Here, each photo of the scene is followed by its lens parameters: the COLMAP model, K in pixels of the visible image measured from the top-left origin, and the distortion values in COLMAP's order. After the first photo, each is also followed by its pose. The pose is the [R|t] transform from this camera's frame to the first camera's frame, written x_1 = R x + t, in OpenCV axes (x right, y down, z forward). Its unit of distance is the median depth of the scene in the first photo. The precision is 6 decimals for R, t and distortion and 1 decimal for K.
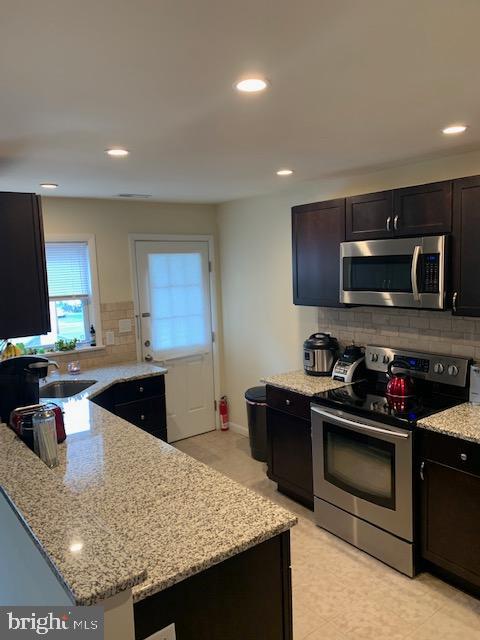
lens RADIAL K [[486.5, 0, 240.0], [0, 486.5, 320.0], [0, 0, 1]] dist [0.045282, -0.056920]
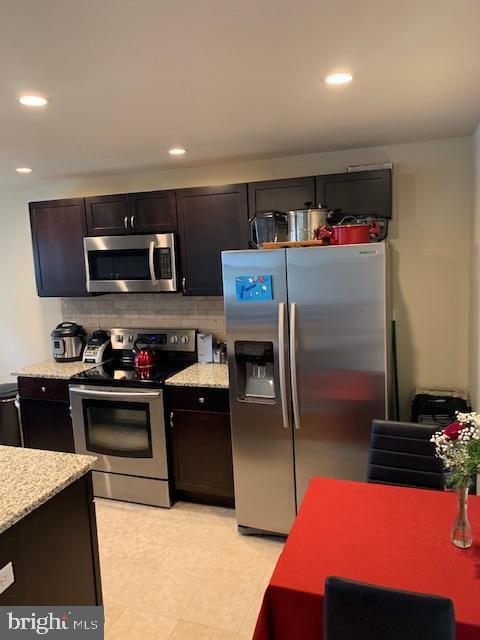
lens RADIAL K [[486.5, 0, 240.0], [0, 486.5, 320.0], [0, 0, 1]] dist [0.045282, -0.056920]
pose [[0.831591, -0.078052, 0.549877, -0.128391], [0.076812, 0.996724, 0.025315, 0.028481], [-0.550052, 0.021186, 0.834862, -0.127185]]
